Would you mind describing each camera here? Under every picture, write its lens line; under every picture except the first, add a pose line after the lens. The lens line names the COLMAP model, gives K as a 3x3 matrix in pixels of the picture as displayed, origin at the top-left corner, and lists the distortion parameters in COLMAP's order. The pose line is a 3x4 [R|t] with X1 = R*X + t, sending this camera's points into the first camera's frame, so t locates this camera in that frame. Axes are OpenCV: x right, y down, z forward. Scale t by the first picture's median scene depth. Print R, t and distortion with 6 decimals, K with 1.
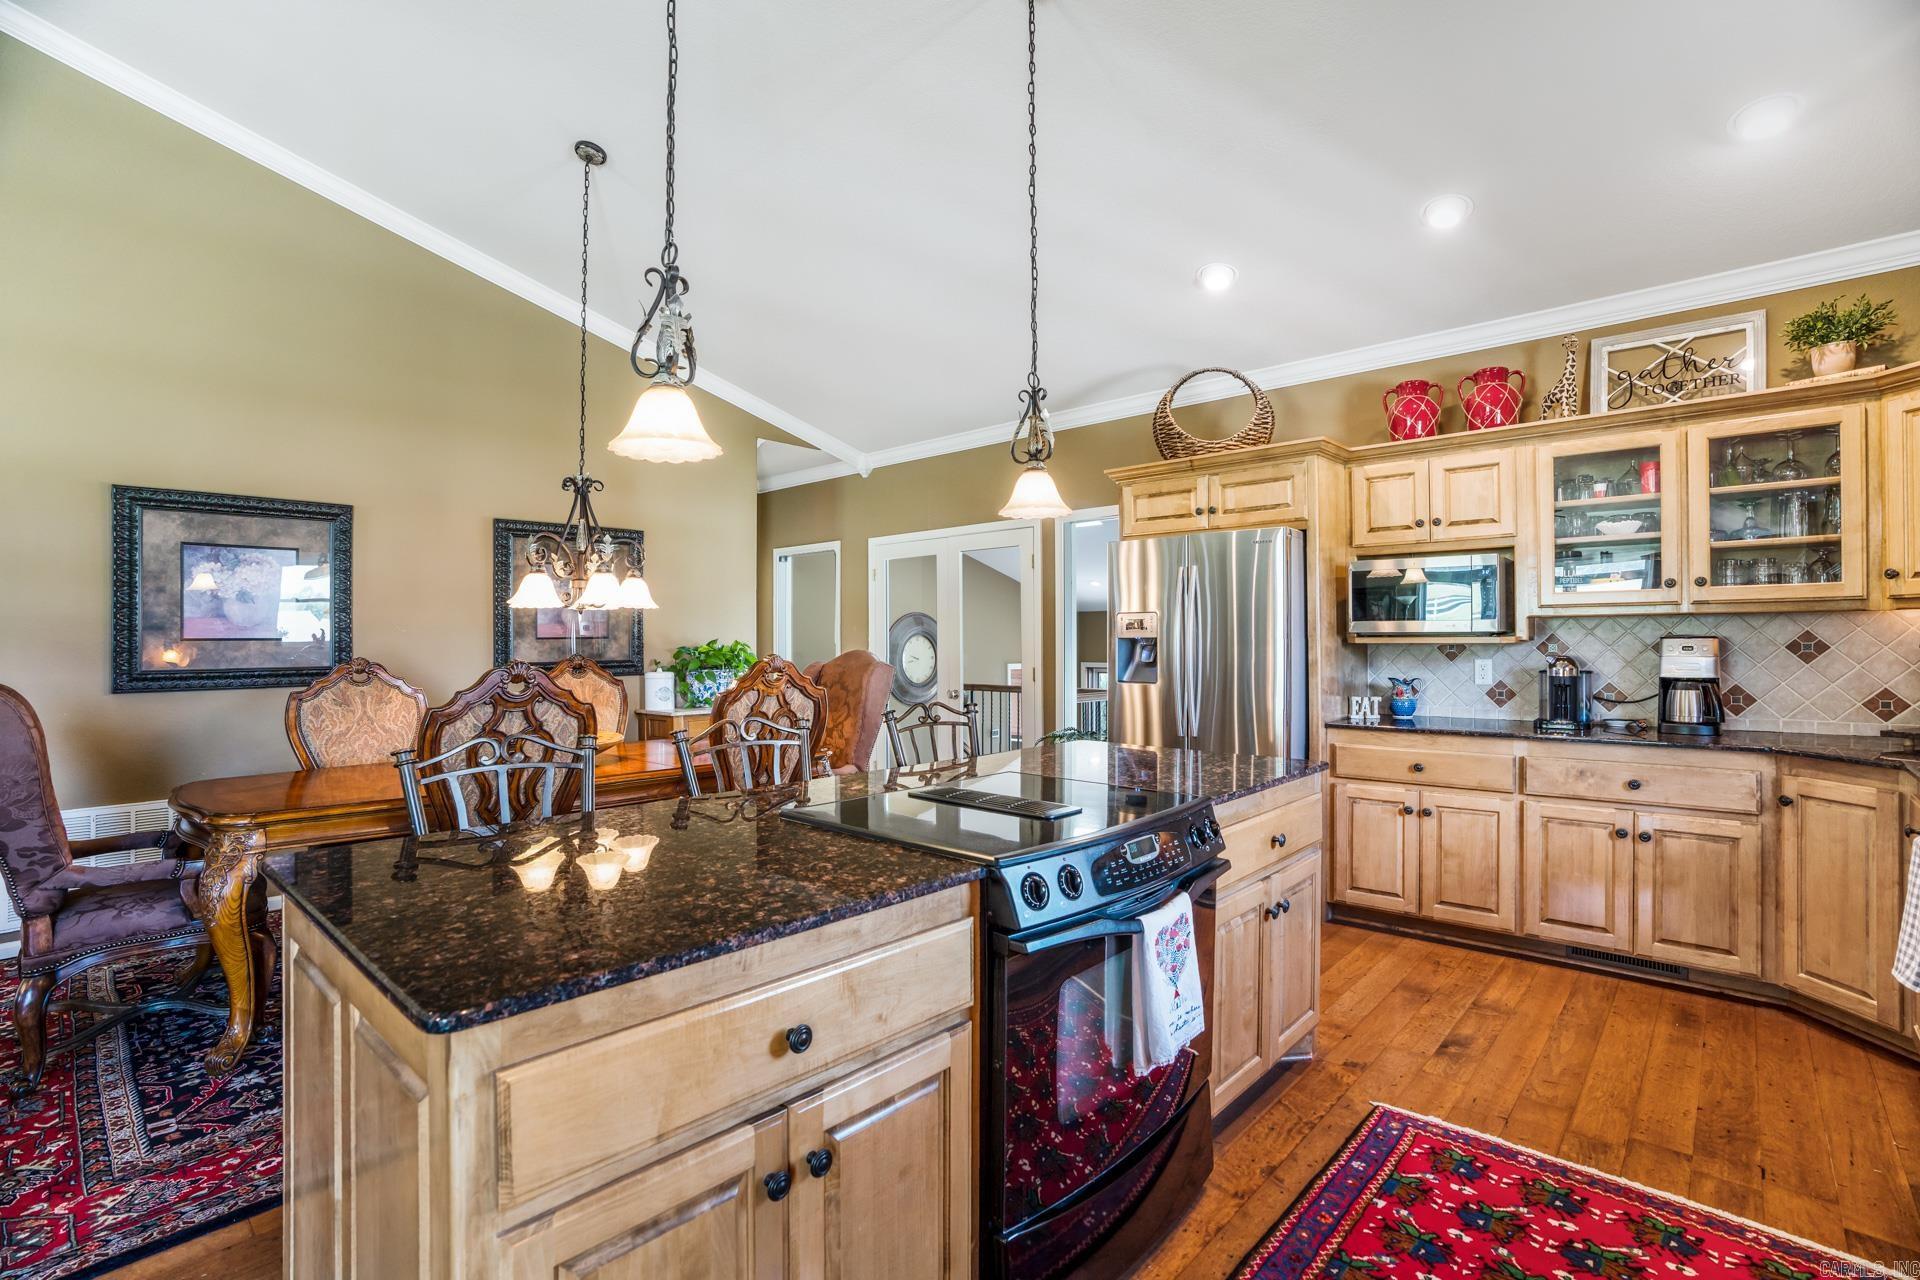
lens RADIAL K [[881.9, 0, 968.3], [0, 881.9, 640.5], [0, 0, 1]] dist [-0.079295, 0.032187]
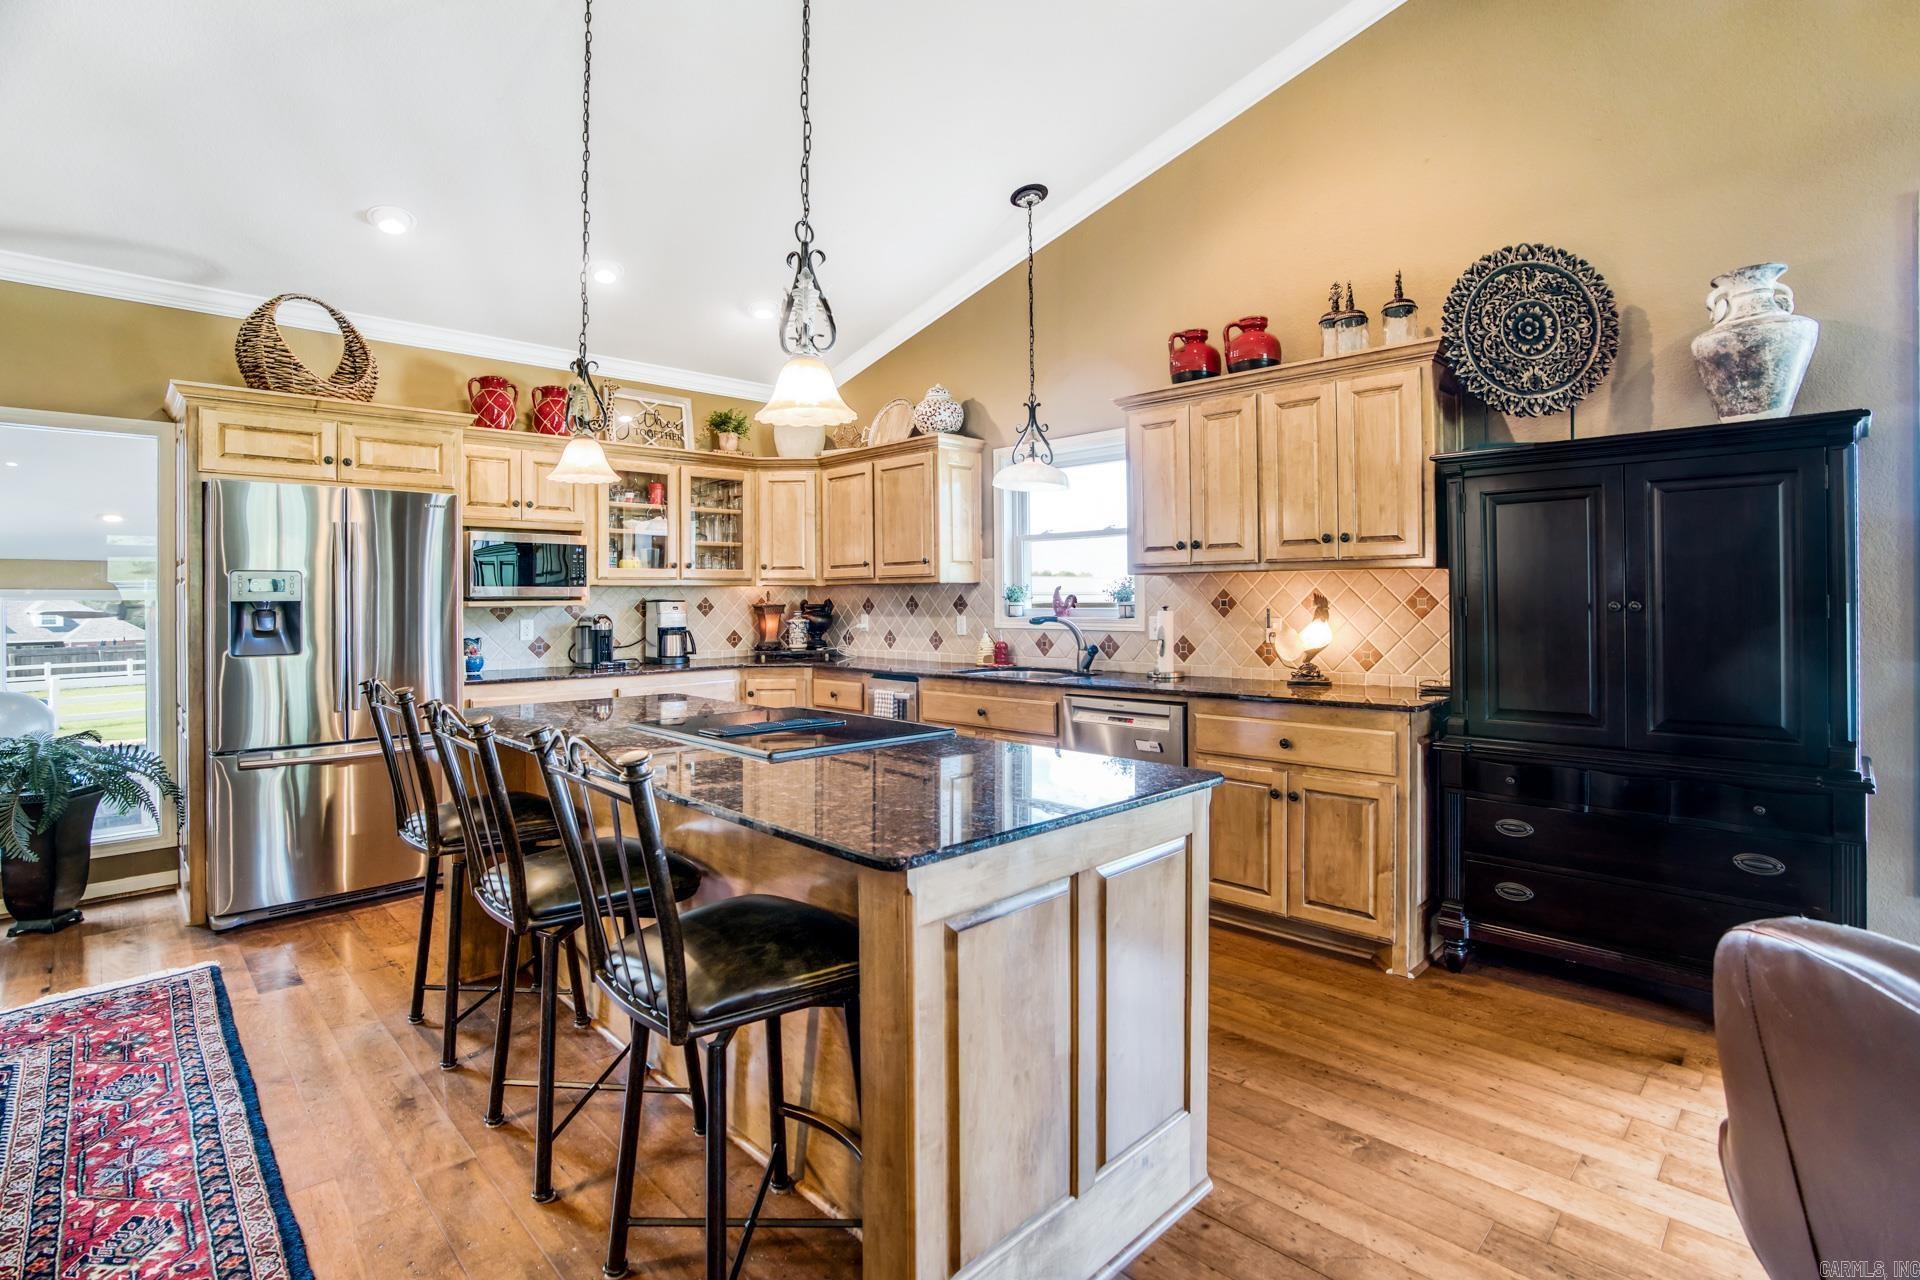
lens RADIAL K [[908.3, 0, 961.6], [0, 908.3, 601.0], [0, 0, 1]] dist [-0.078402, -0.000067]
pose [[0.042875, 0.003330, 0.999075, -0.749598], [0.007198, 0.999967, -0.003642, 0.005700], [-0.999055, 0.007347, 0.042850, 0.398853]]
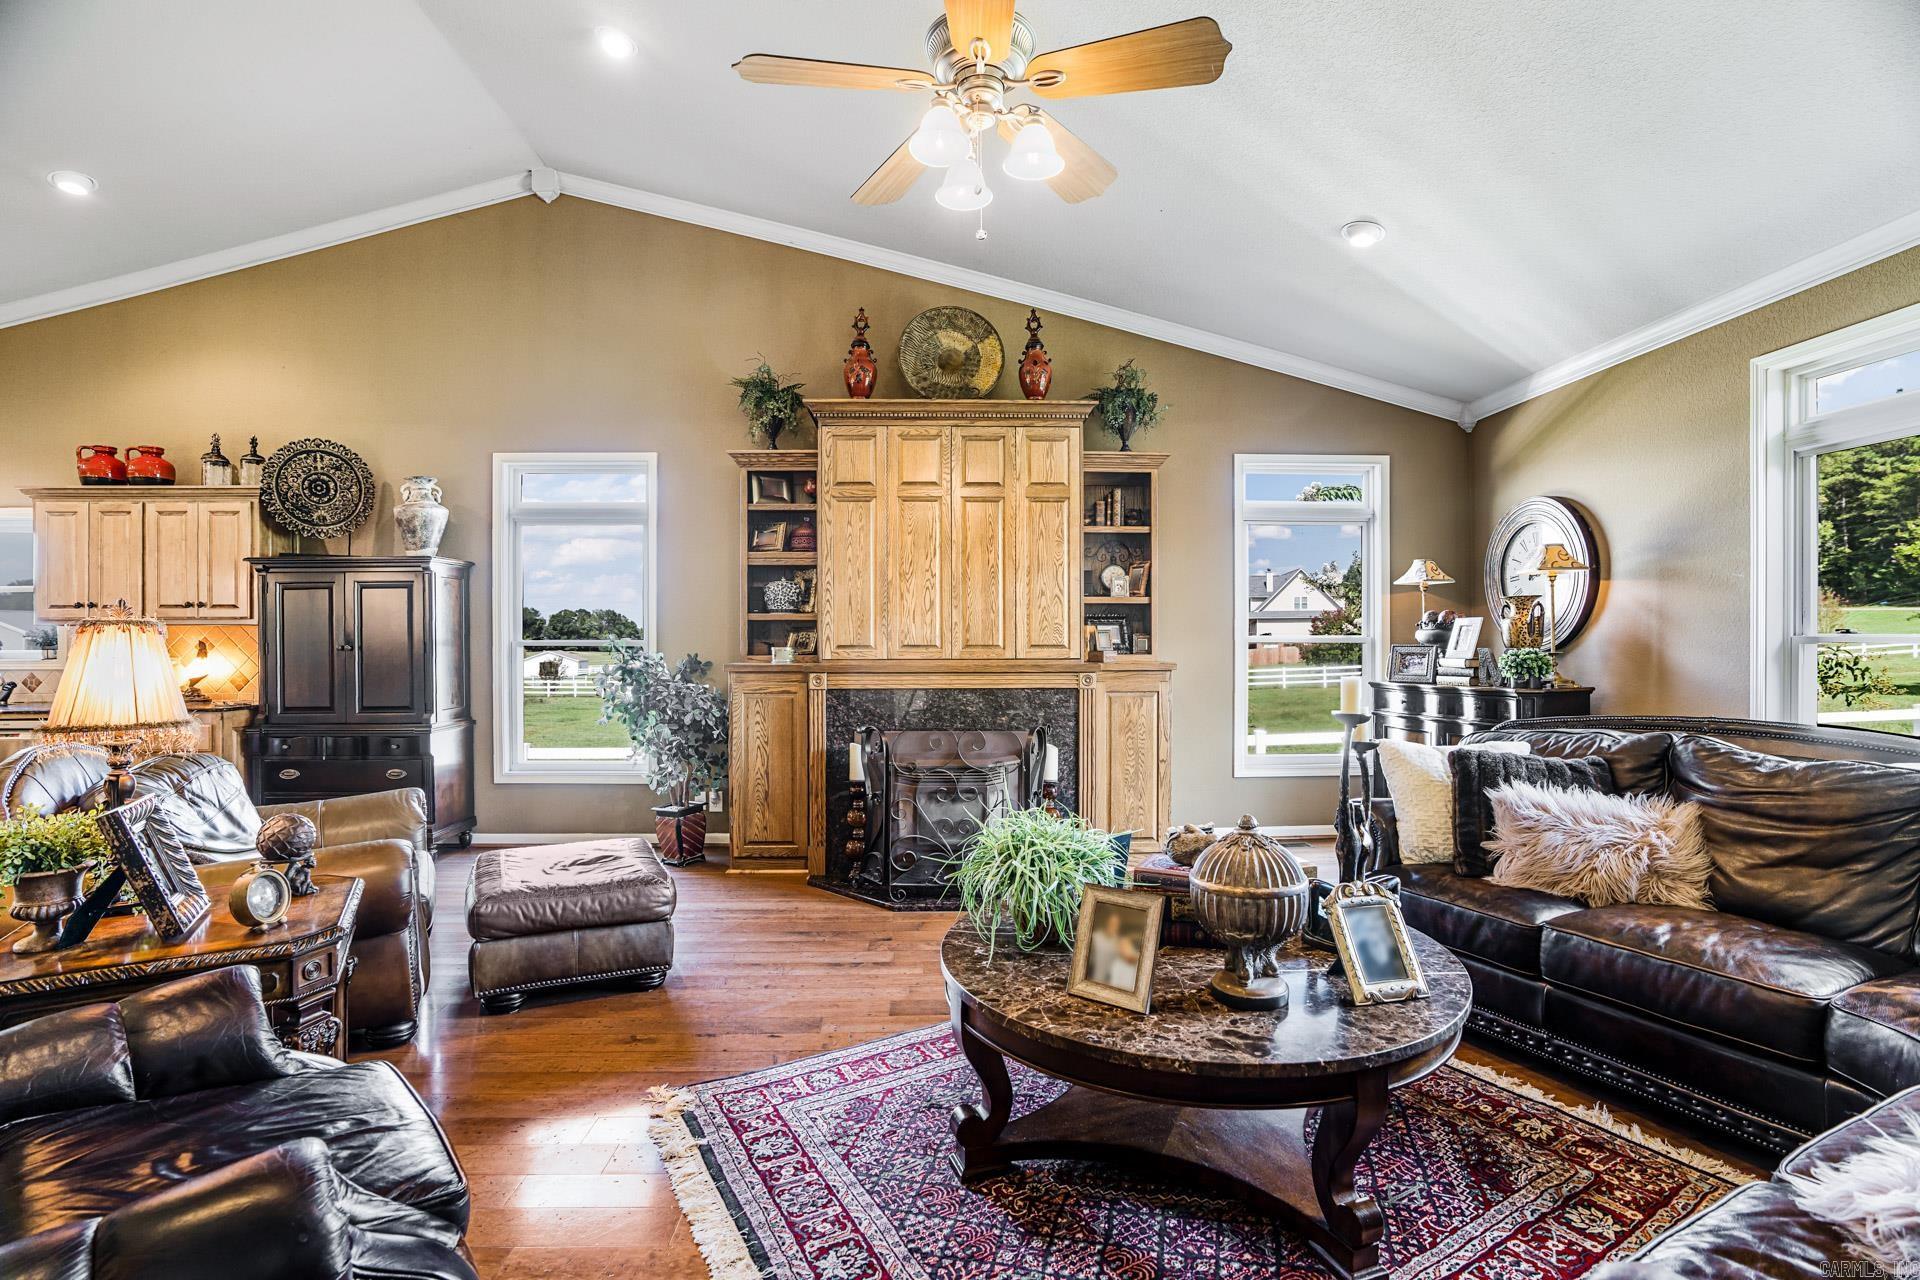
lens RADIAL K [[881.9, 0, 968.3], [0, 881.9, 640.5], [0, 0, 1]] dist [-0.079295, 0.032187]
pose [[-0.701412, 0.006824, 0.712723, -1.720307], [0.006238, 0.999975, -0.003436, 0.009942], [-0.712728, 0.002036, -0.701437, 0.087774]]
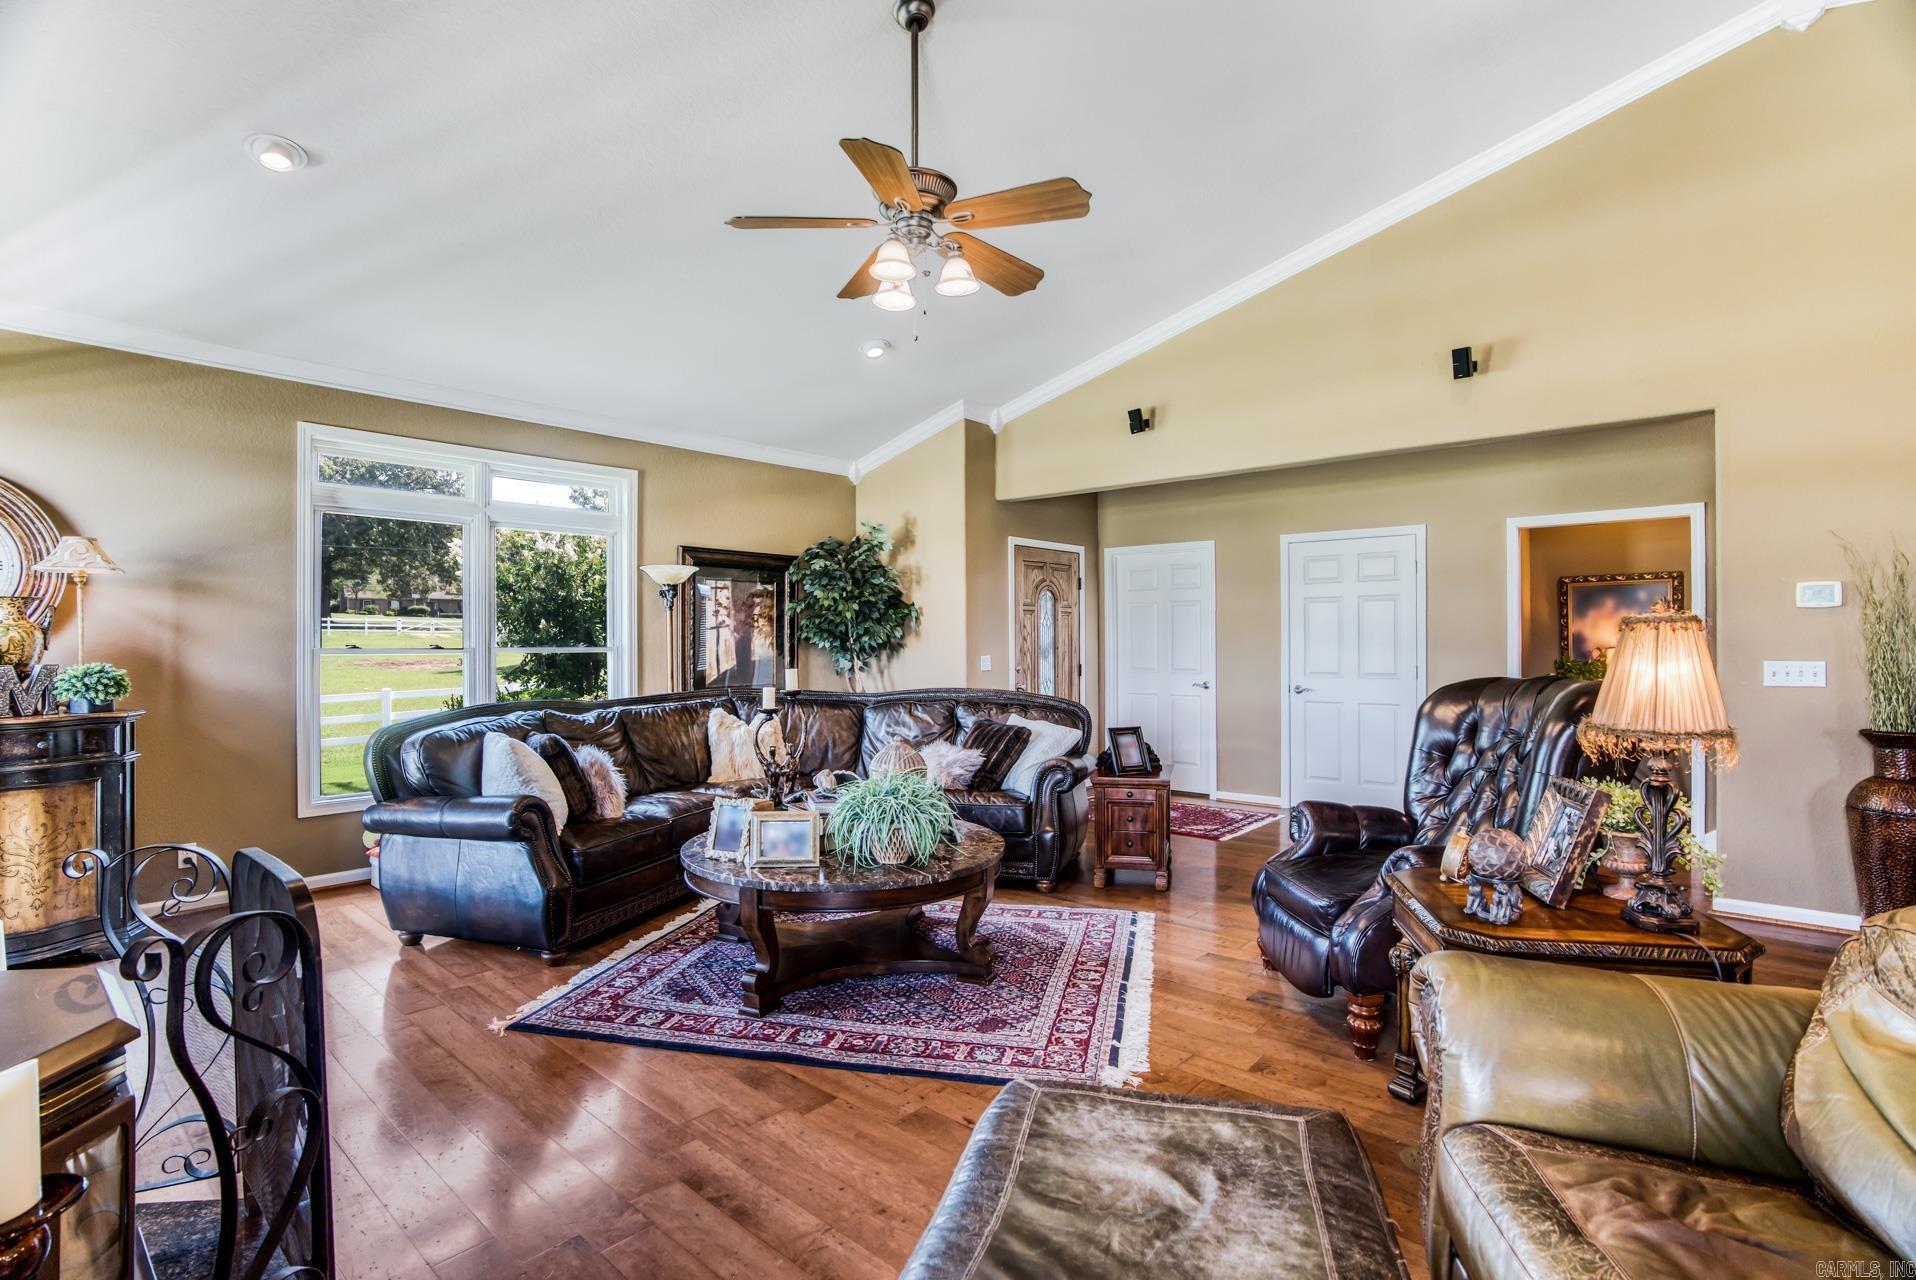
lens RADIAL K [[899.7, 0, 960.6], [0, 899.7, 640.8], [0, 0, 1]] dist [-0.081982, 0.033070]
pose [[0.017161, 0.002467, -0.999850, -0.287542], [0.006941, 0.999973, 0.002586, -0.000884], [0.999829, -0.006985, 0.017144, -0.378674]]
